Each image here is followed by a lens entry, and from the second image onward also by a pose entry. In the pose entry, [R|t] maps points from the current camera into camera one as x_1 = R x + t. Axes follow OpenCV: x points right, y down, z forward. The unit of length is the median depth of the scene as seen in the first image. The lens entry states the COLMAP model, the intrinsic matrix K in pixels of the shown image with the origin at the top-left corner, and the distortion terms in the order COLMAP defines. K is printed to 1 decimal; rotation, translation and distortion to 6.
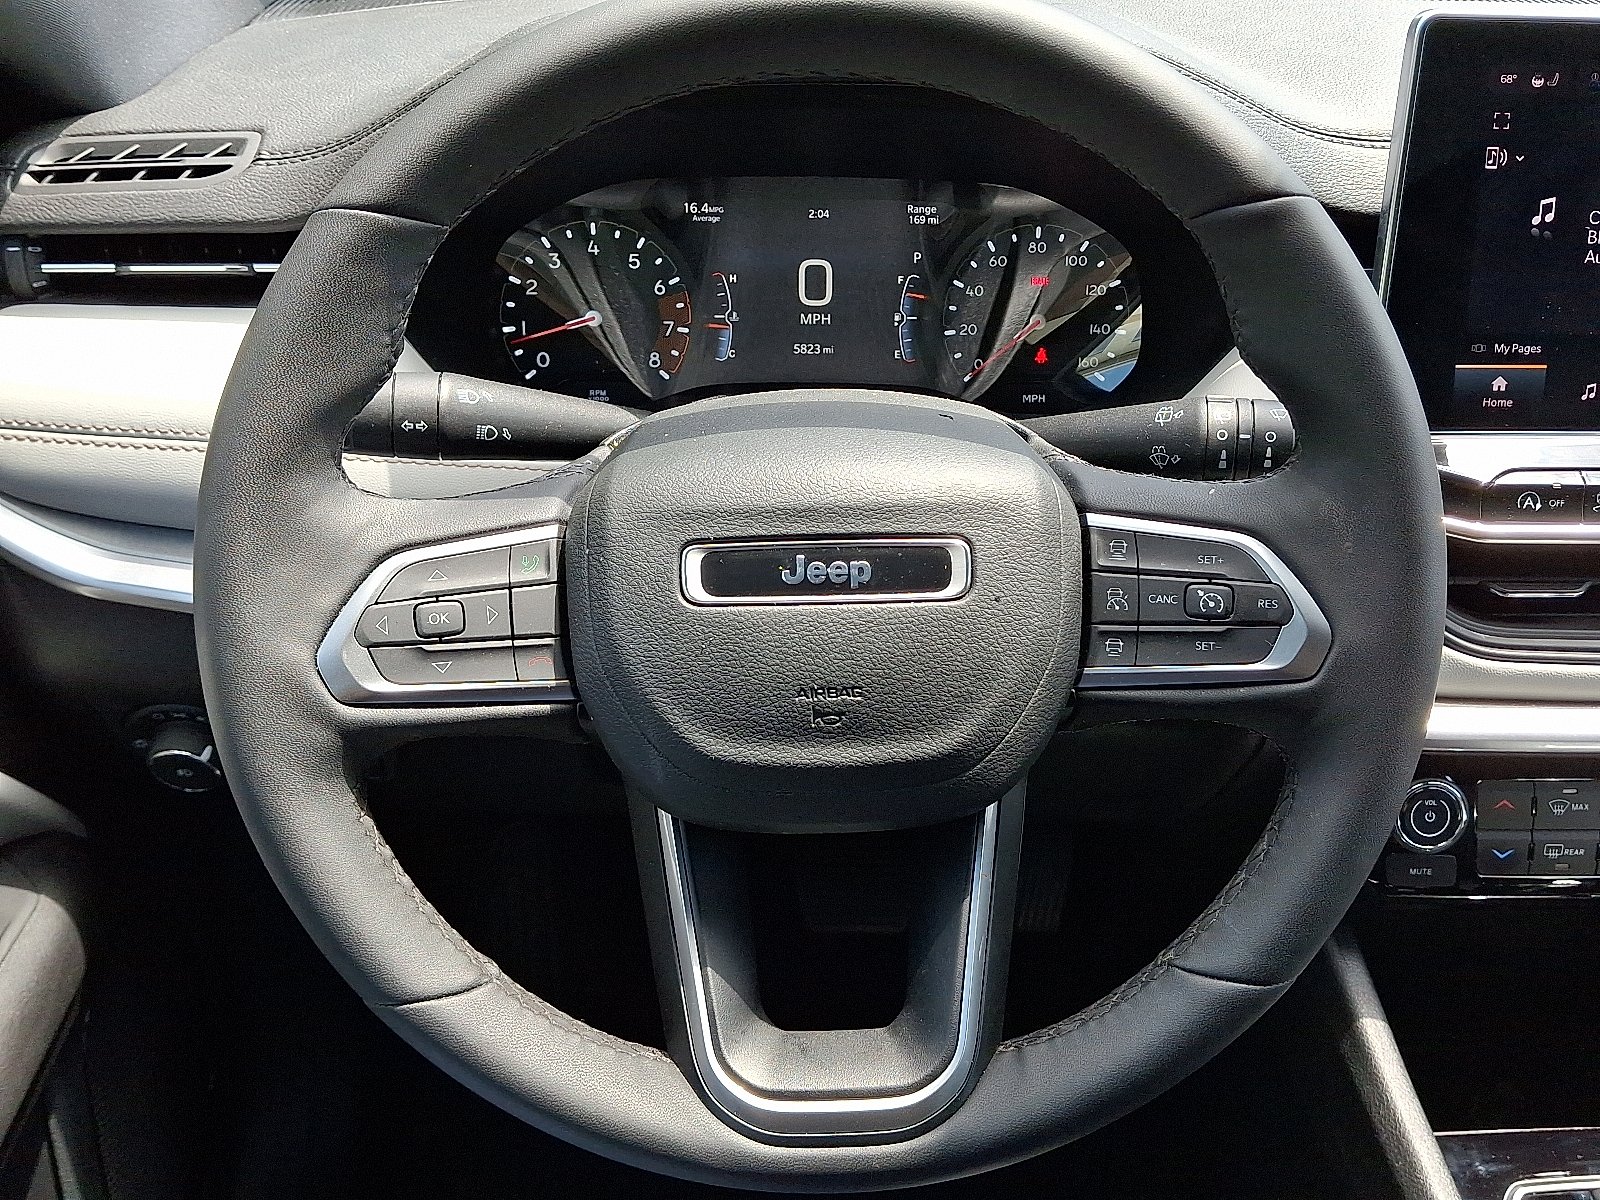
lens RADIAL K [[1275.3, 0, 798.9], [0, 1275.3, 588.0], [0, 0, 1]] dist [0.114279, -0.156766]
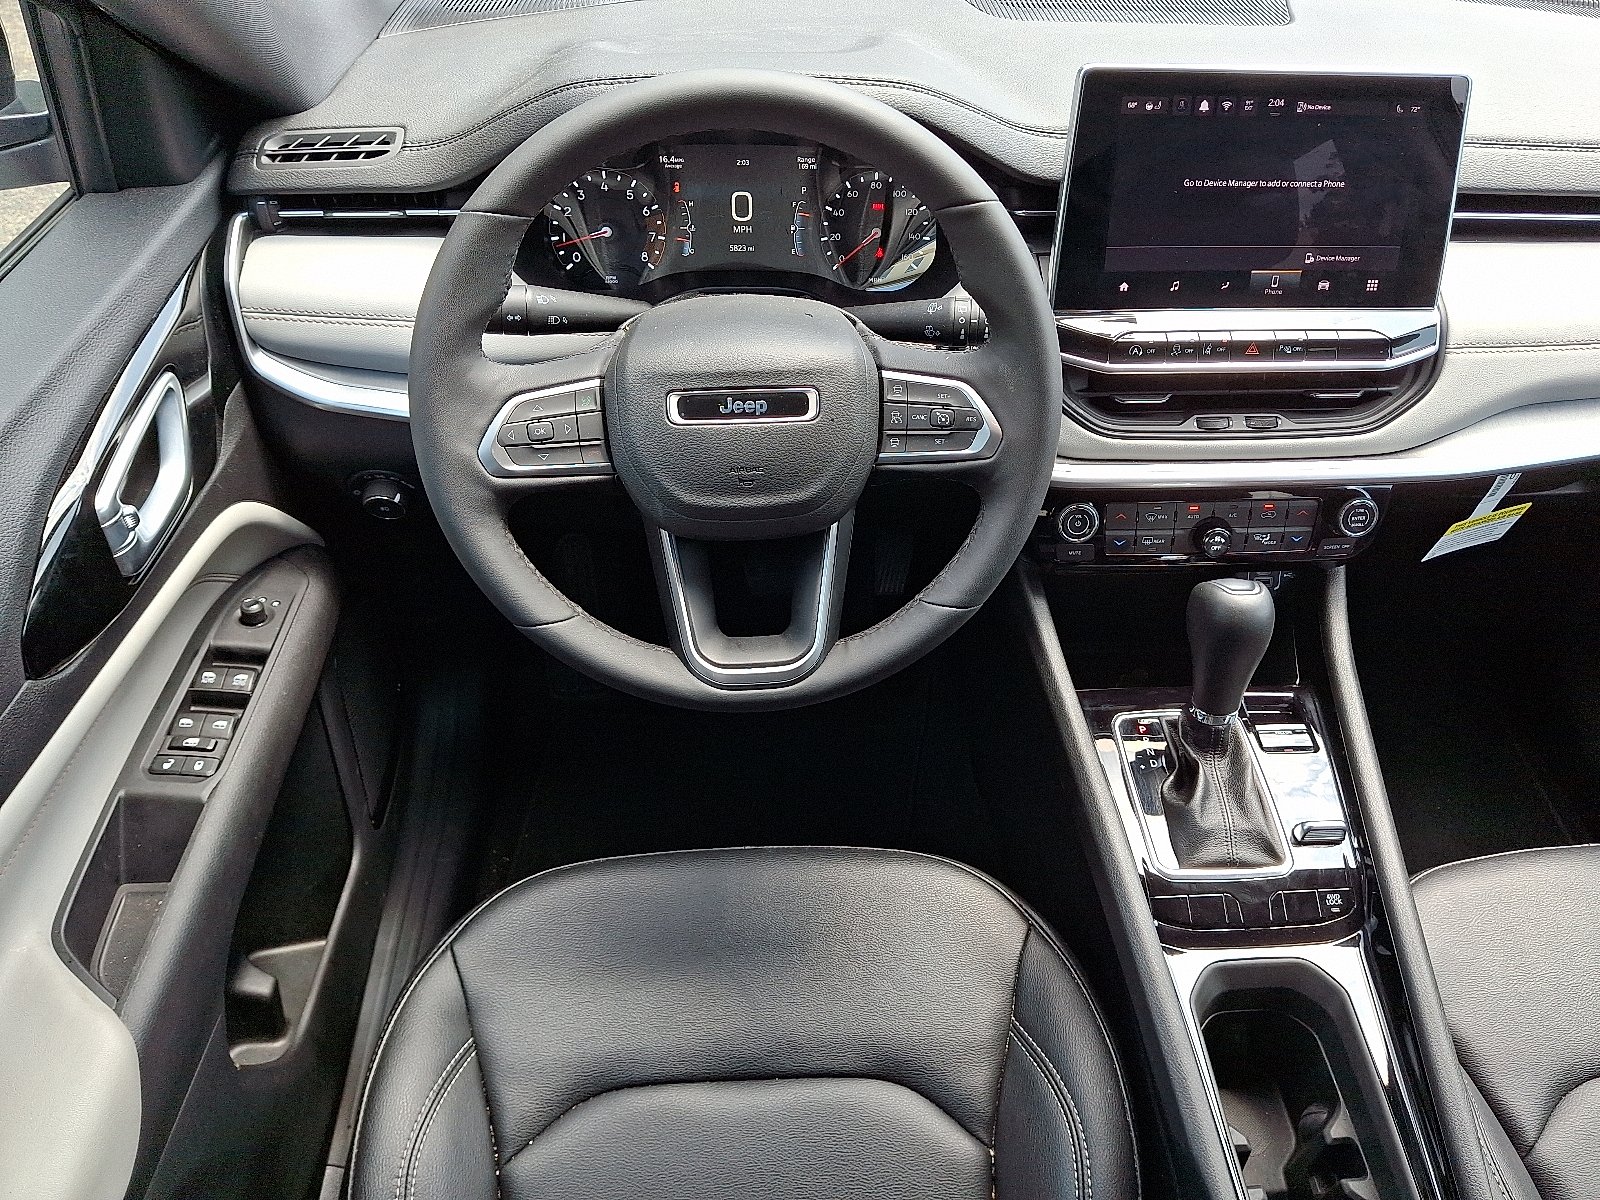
lens RADIAL K [[1275.3, 0, 798.9], [0, 1275.3, 588.0], [0, 0, 1]] dist [0.114279, -0.156766]
pose [[0.999827, -0.015953, 0.009522, 0.077217], [0.013370, 0.973706, 0.227415, -0.171365], [-0.012900, -0.227248, 0.973751, -0.874081]]
